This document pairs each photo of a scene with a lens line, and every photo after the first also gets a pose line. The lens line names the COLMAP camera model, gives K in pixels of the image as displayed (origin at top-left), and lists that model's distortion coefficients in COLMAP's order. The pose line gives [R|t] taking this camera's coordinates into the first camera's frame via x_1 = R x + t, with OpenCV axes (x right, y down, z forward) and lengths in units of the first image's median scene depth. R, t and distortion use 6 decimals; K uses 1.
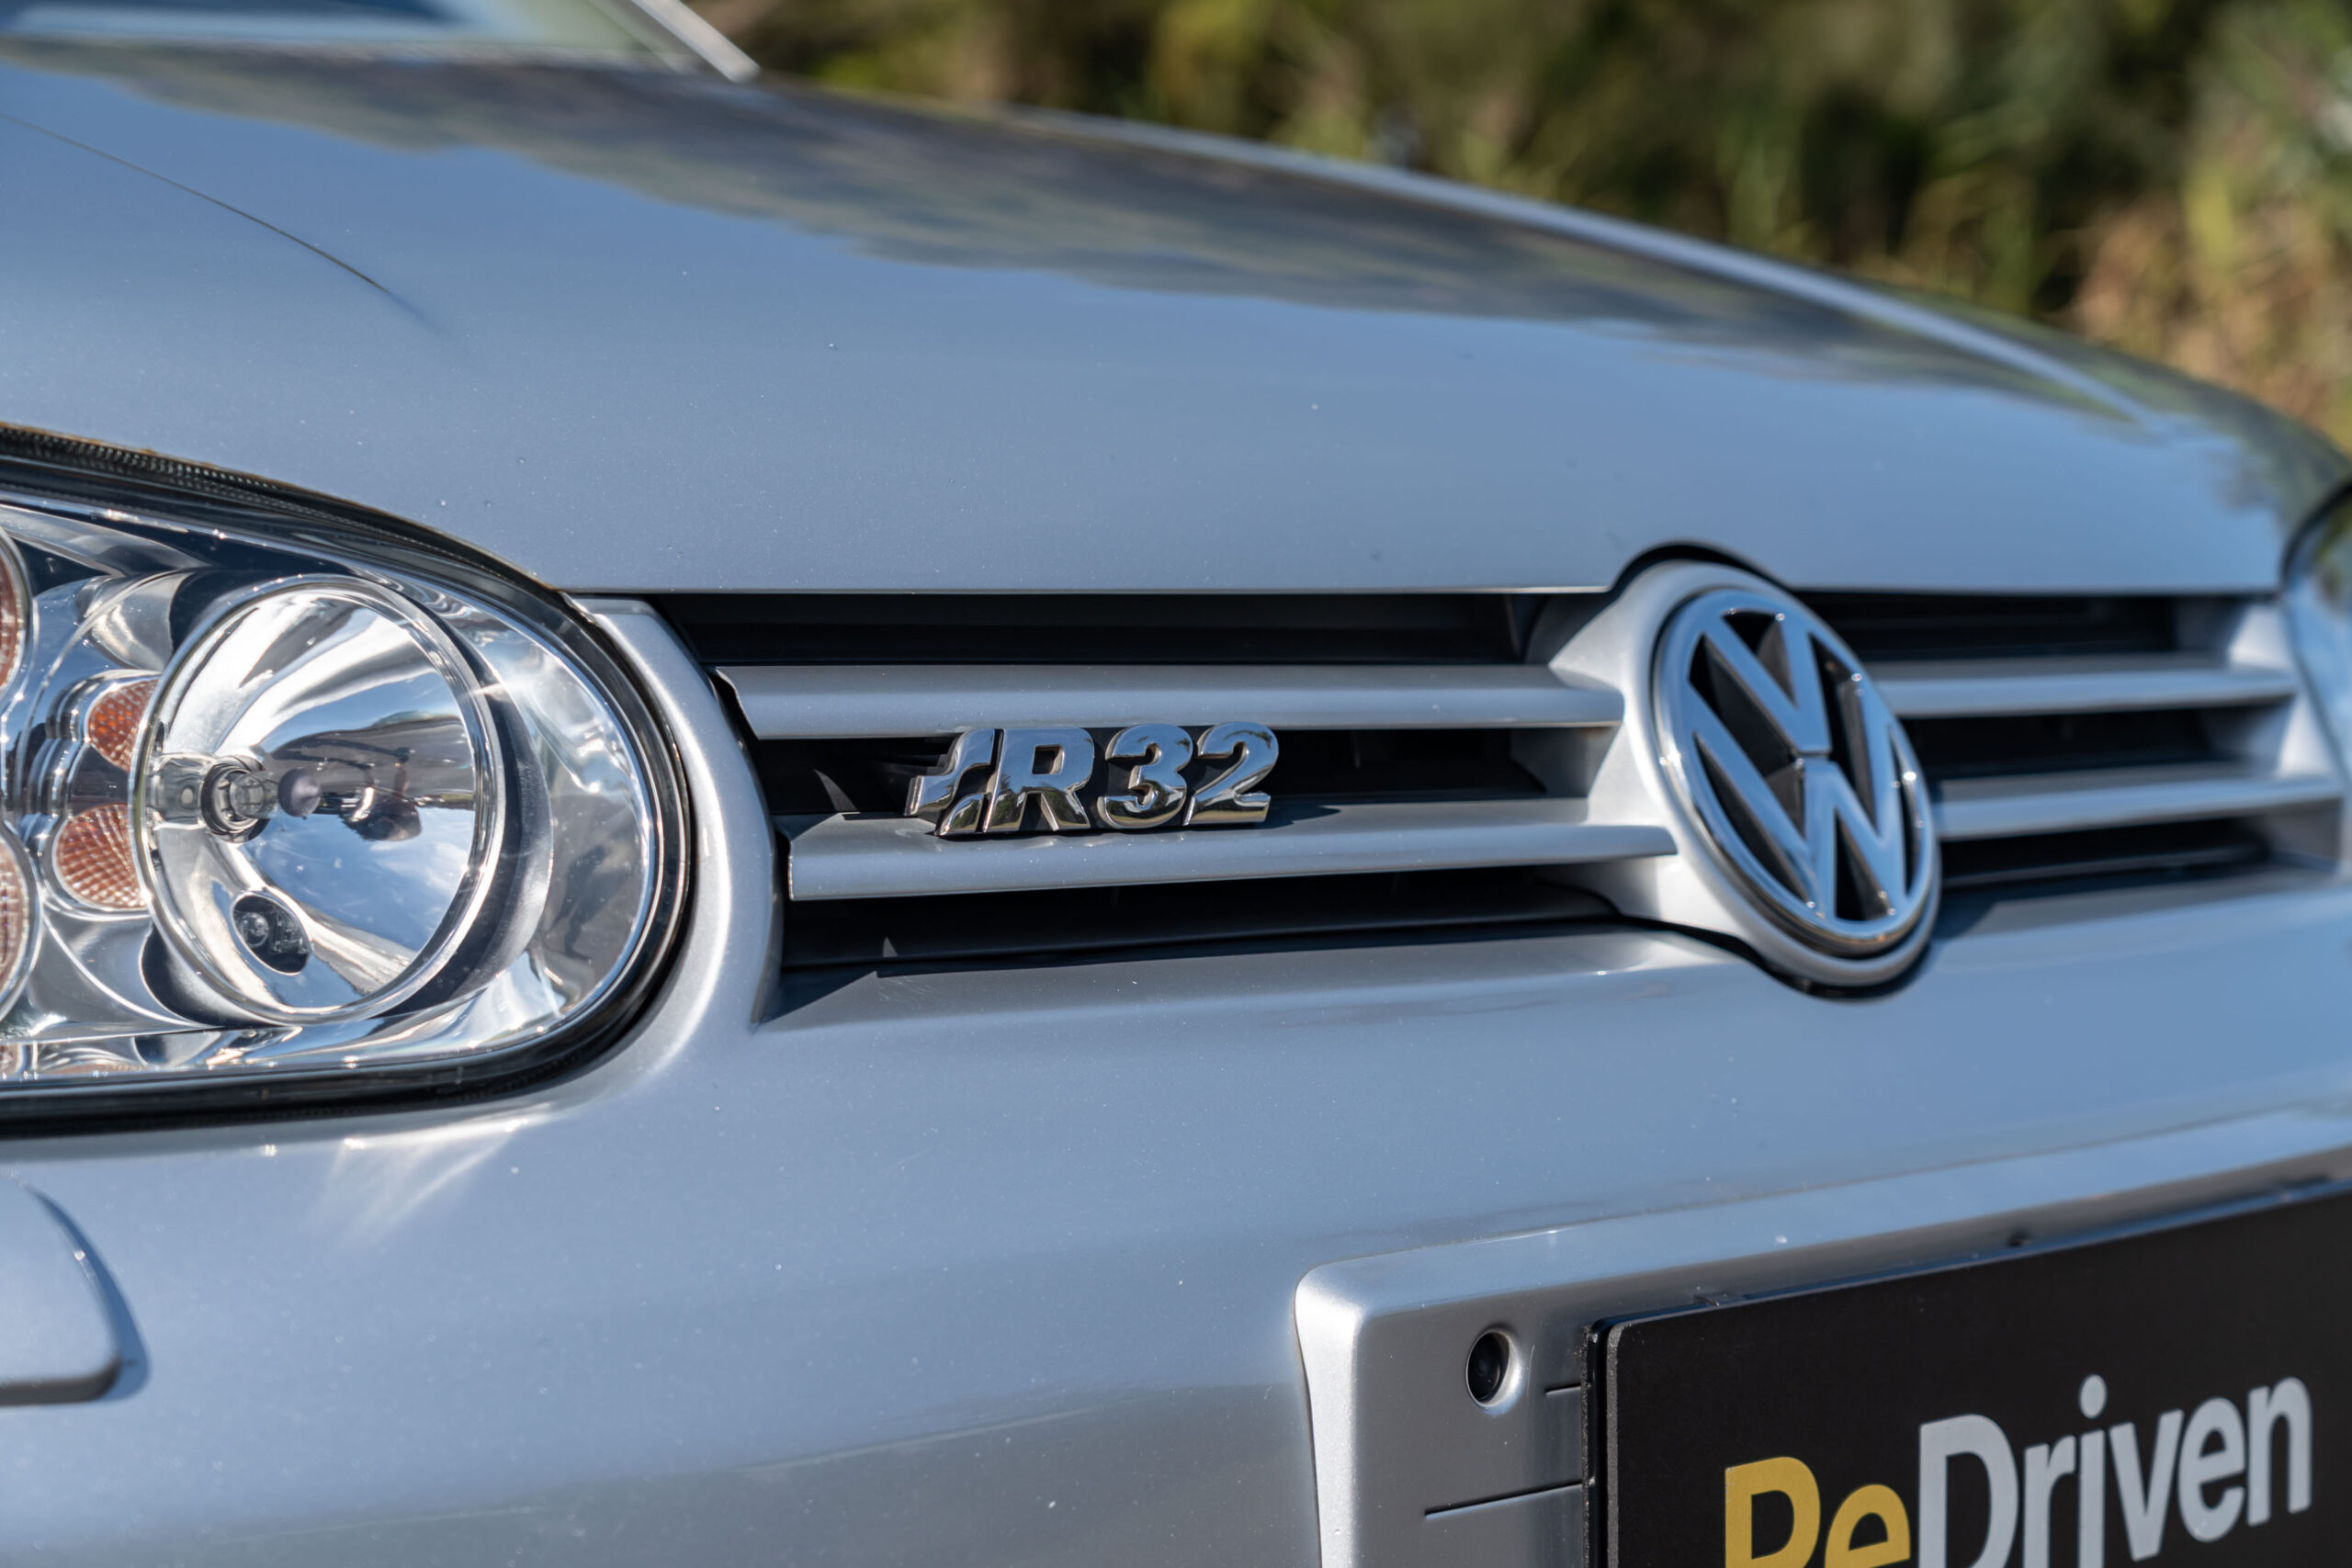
lens RADIAL K [[4359.0, 0, 1176.2], [0, 4359.0, 783.4], [0, 0, 1]] dist [0.042449, 0.000000]
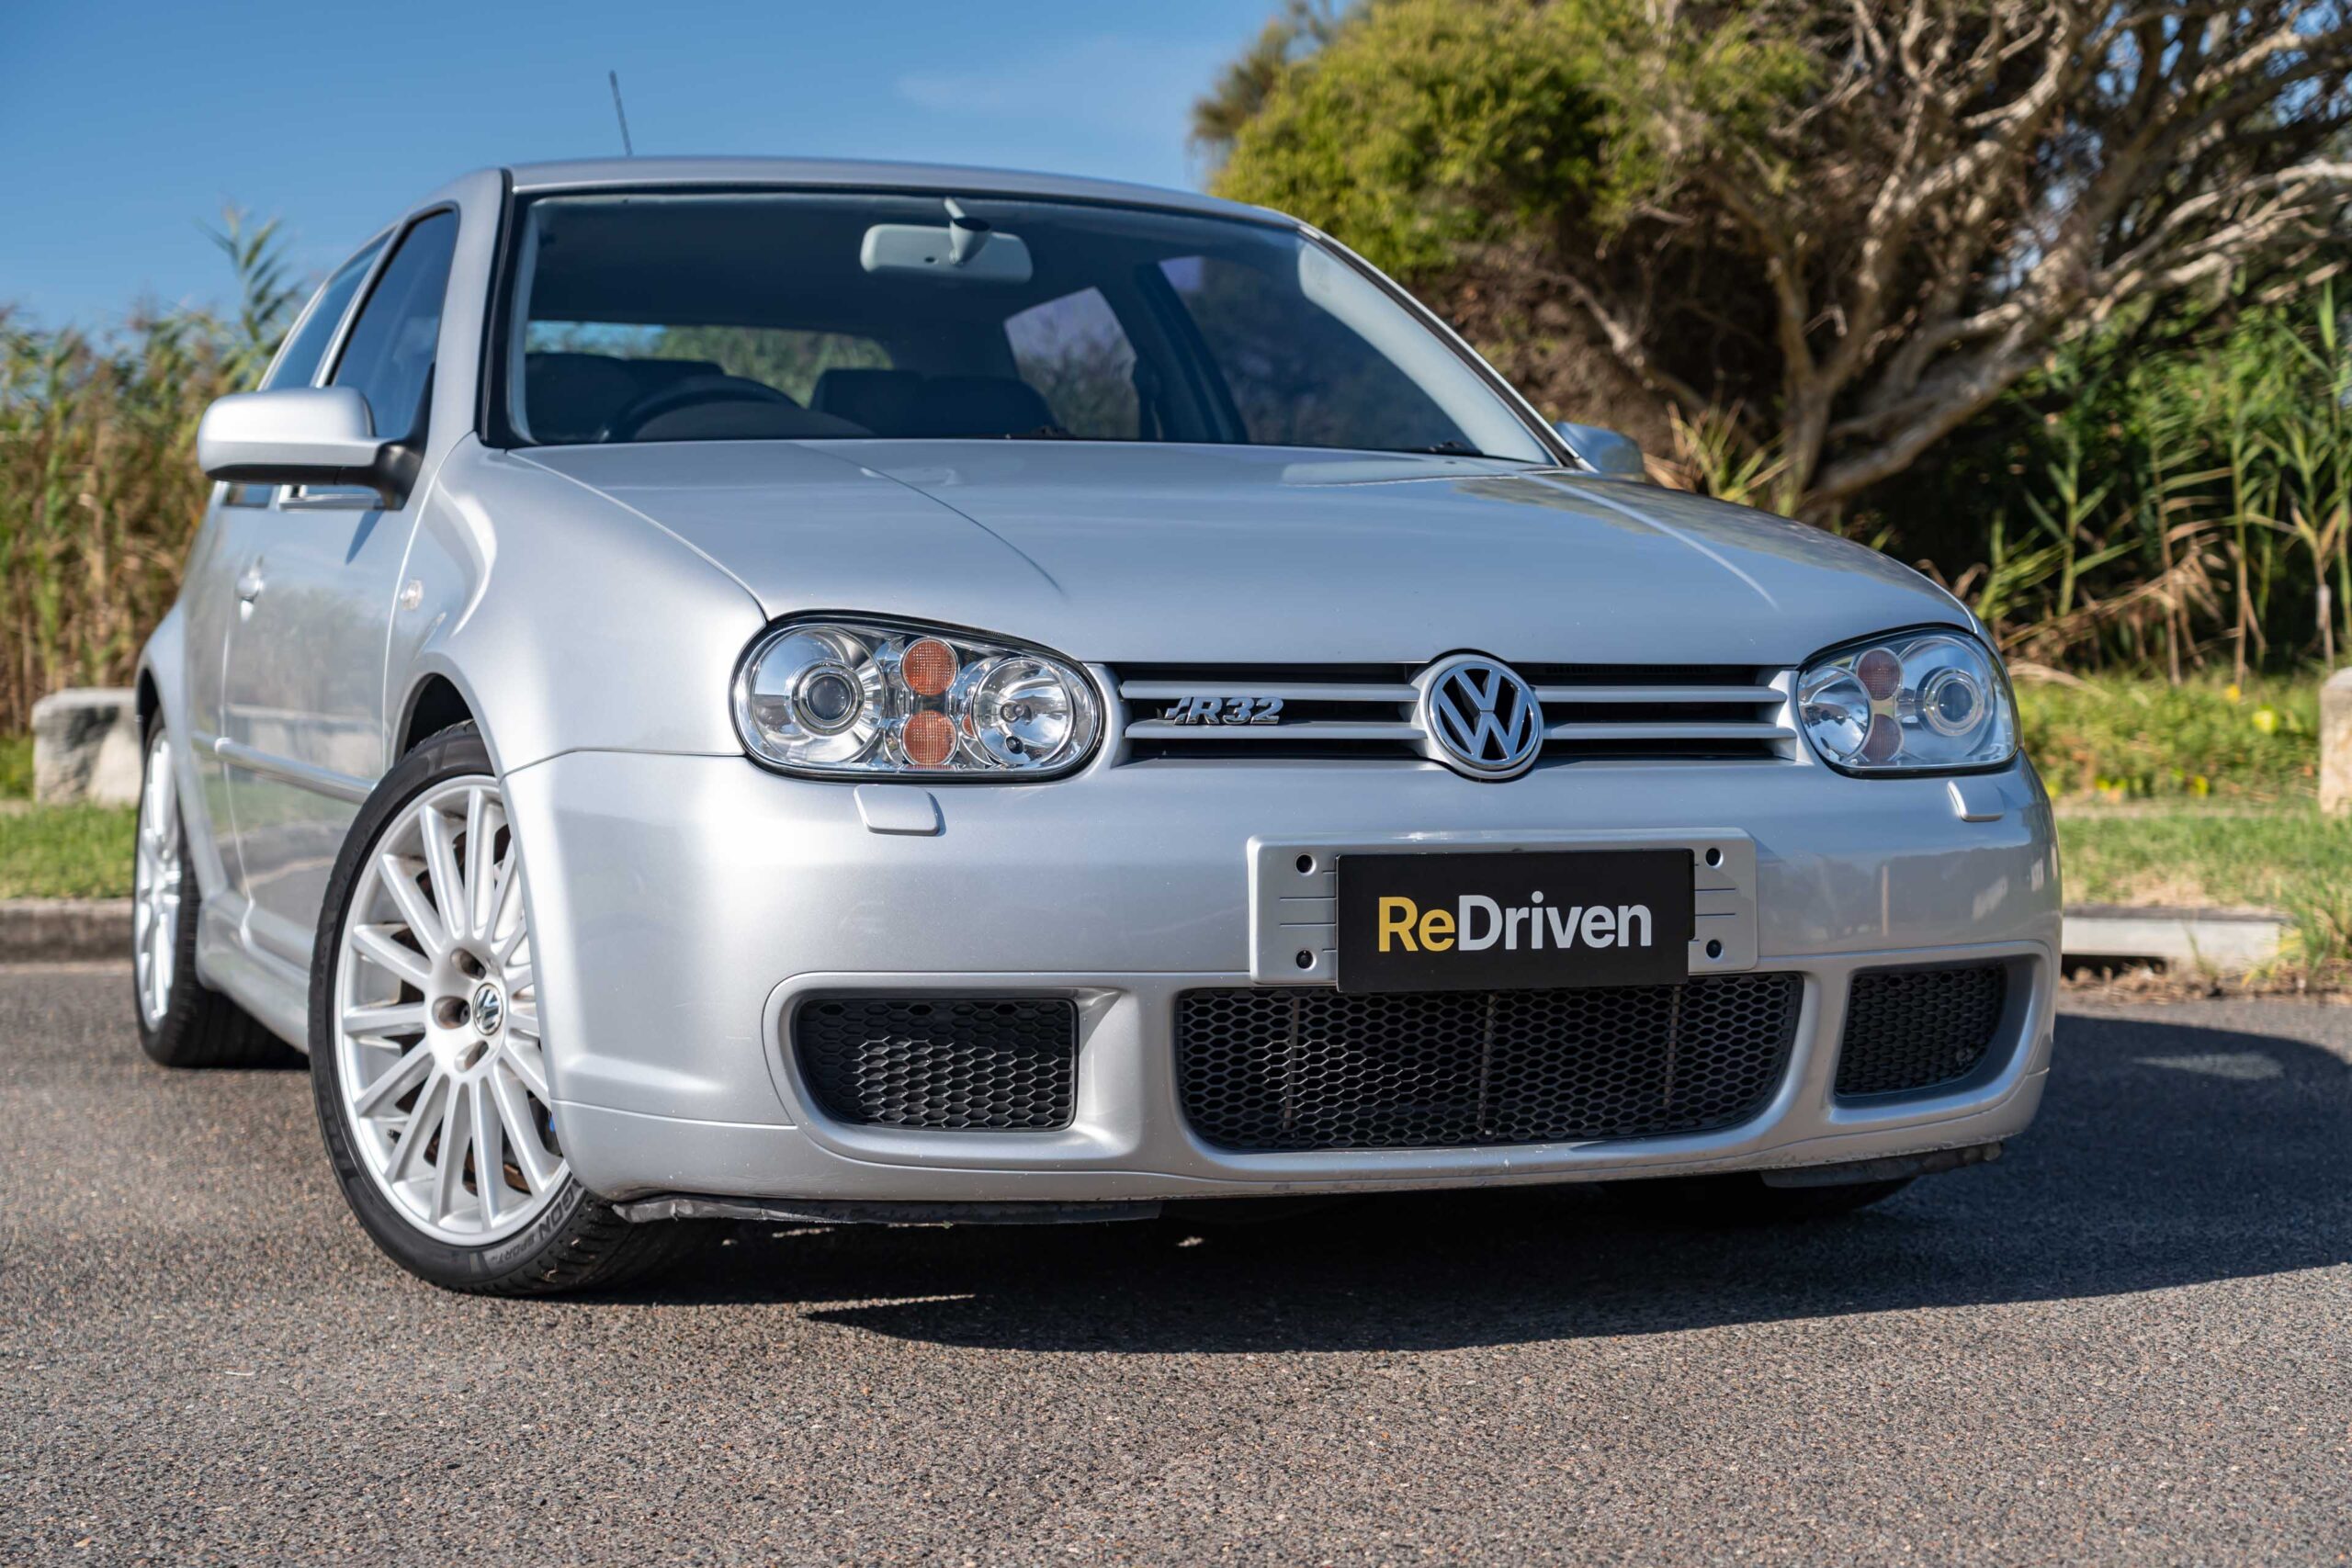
lens RADIAL K [[4021.0, 0, 1175.4], [0, 4021.0, 782.2], [0, 0, 1]] dist [-0.011835, 0.000000]
pose [[0.884605, 0.017253, -0.466021, 1.455544], [-0.023102, 0.999710, -0.006840, 0.079133], [0.465768, 0.016817, 0.884747, -1.970087]]
